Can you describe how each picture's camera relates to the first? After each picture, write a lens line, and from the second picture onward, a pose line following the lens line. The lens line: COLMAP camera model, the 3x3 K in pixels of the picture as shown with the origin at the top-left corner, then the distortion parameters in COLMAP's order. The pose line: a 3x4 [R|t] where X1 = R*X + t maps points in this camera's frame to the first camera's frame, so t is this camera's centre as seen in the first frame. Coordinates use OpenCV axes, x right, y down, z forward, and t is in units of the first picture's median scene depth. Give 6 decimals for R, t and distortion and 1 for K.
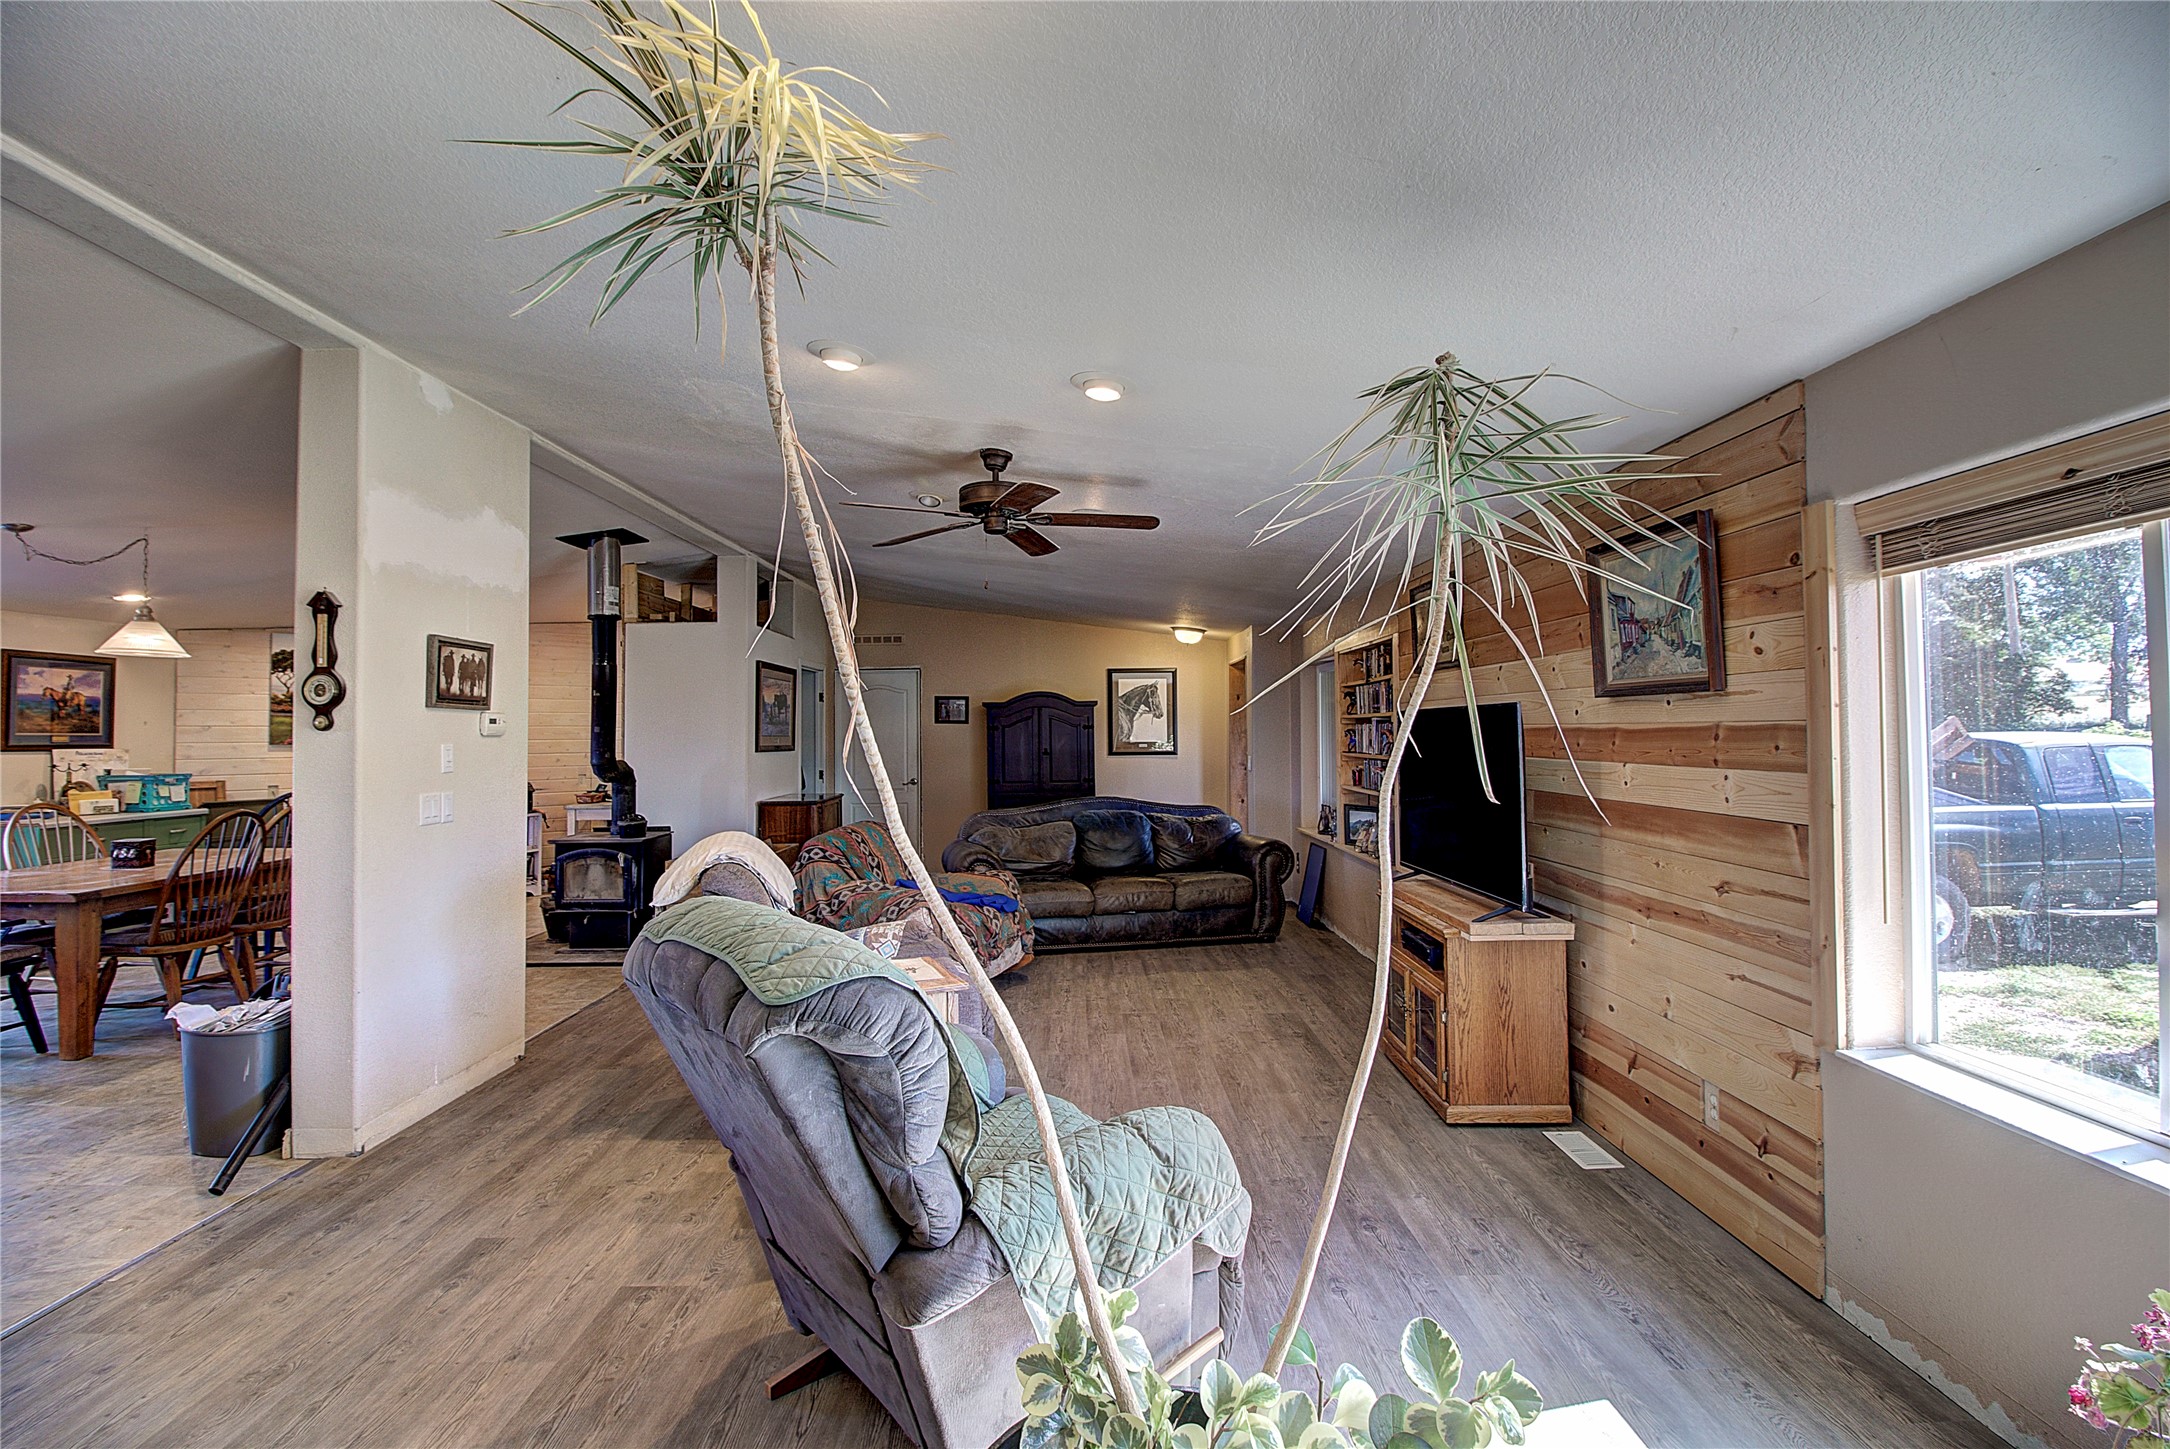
lens RADIAL K [[993.5, 0, 1079.5], [0, 993.5, 704.6], [0, 0, 1]] dist [0.000036, -0.013269]
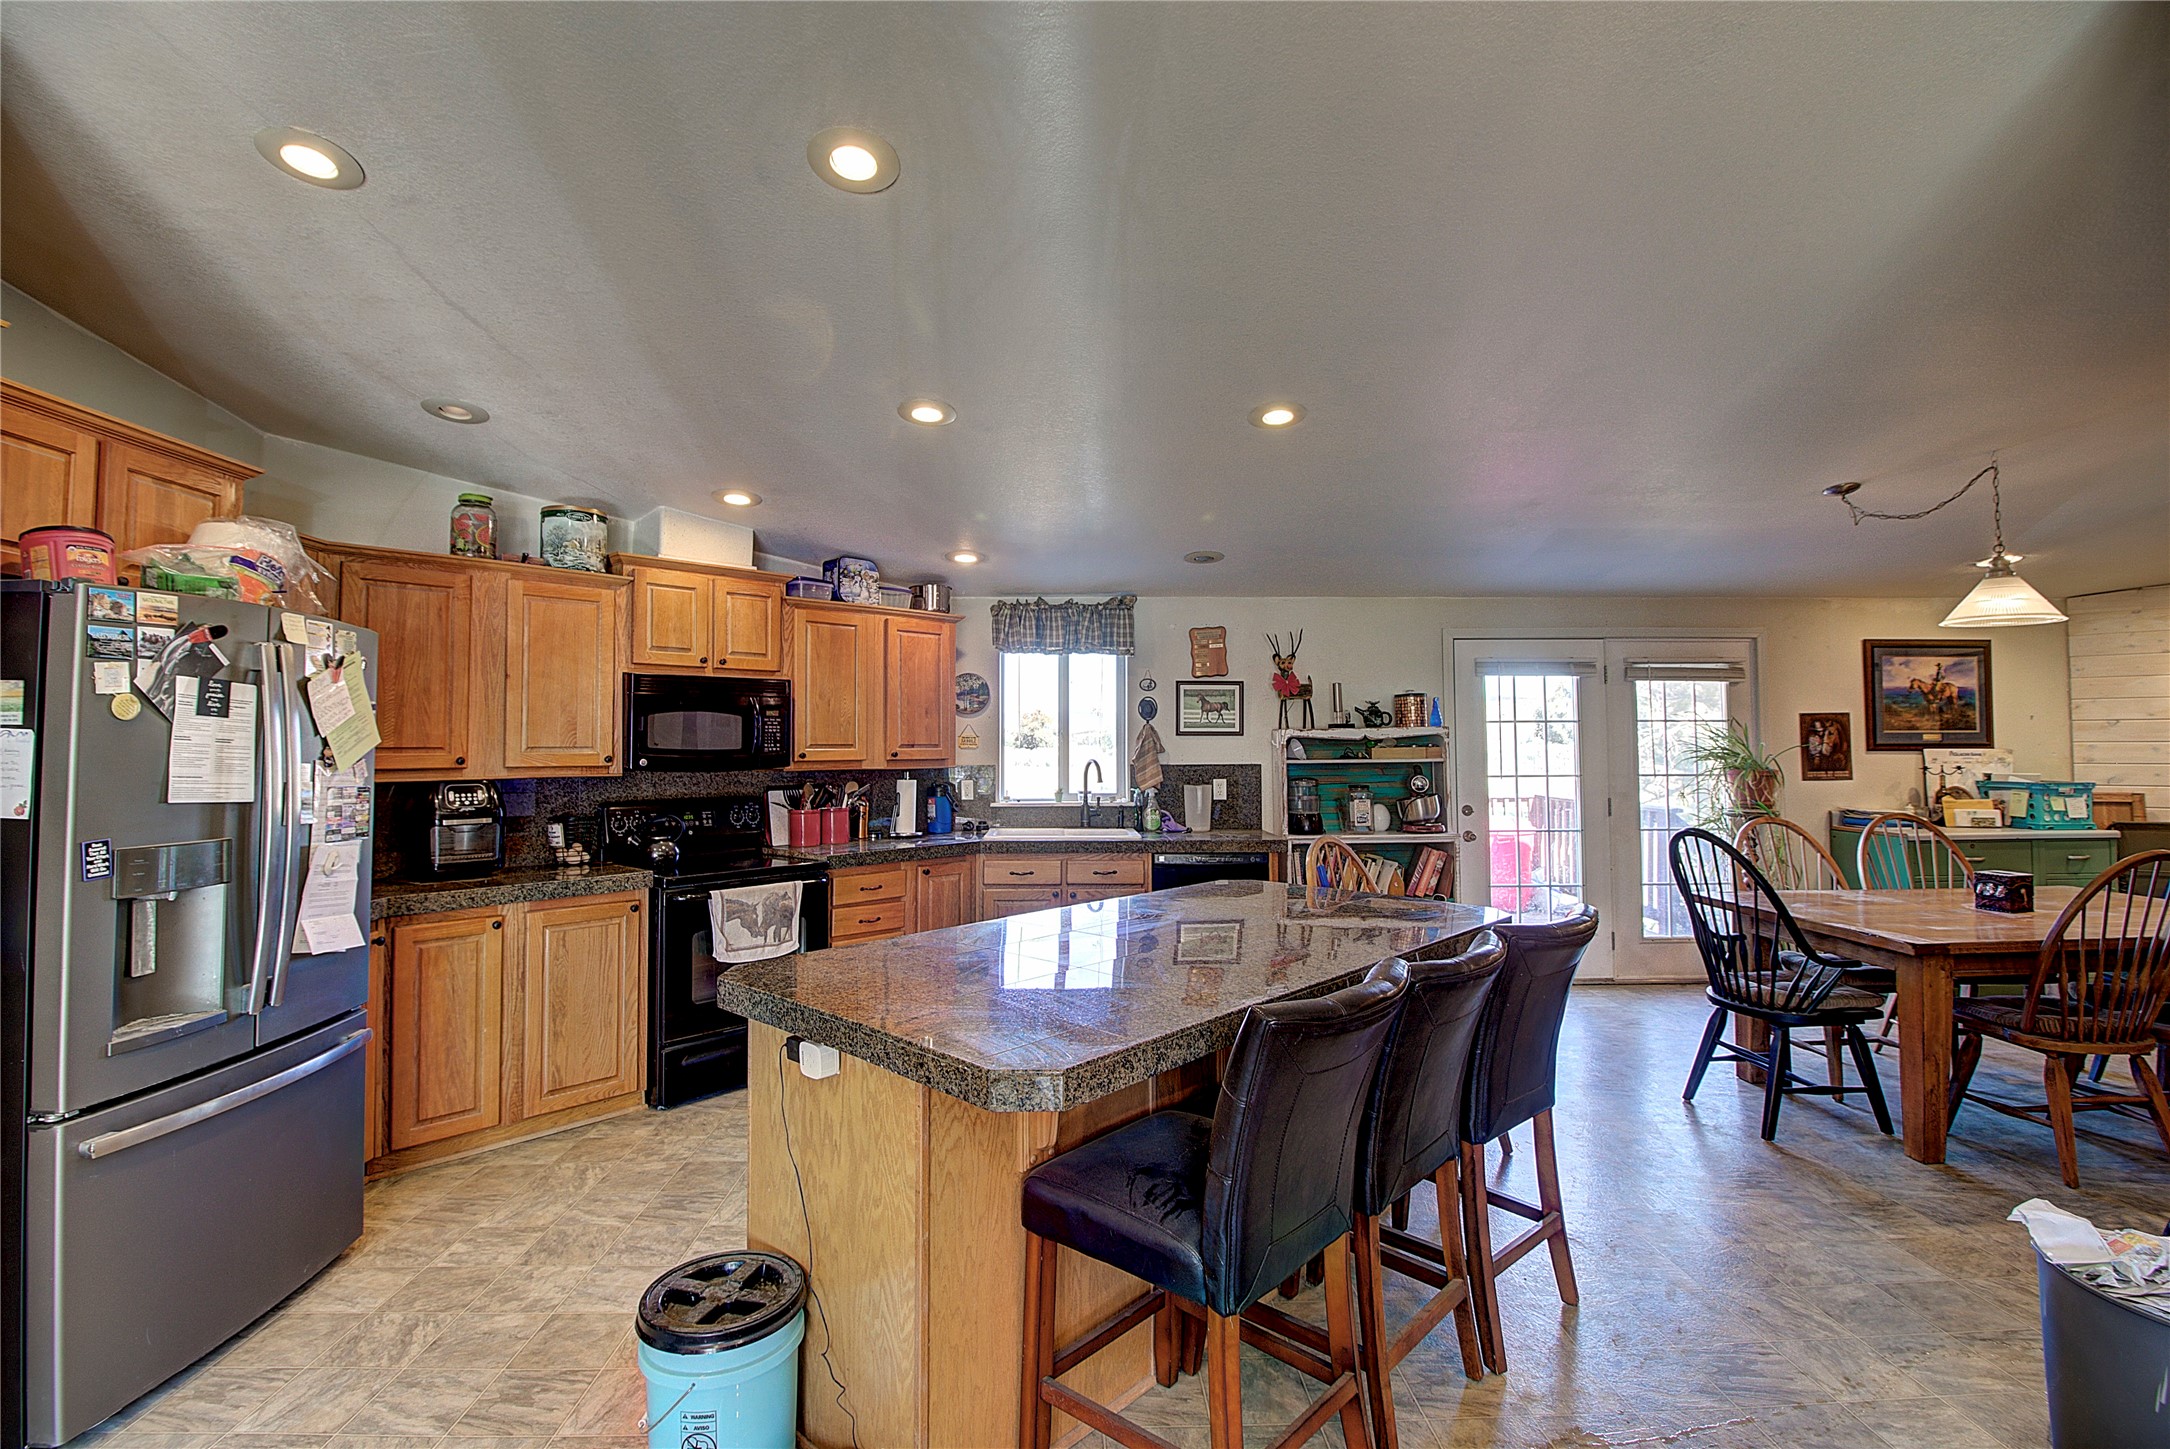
lens RADIAL K [[993.5, 0, 1079.5], [0, 993.5, 704.6], [0, 0, 1]] dist [0.000036, -0.013269]
pose [[0.020700, -0.028952, -0.999366, -0.184716], [0.031548, 0.999102, -0.028291, 0.007423], [0.999288, -0.030942, 0.021594, 0.230766]]
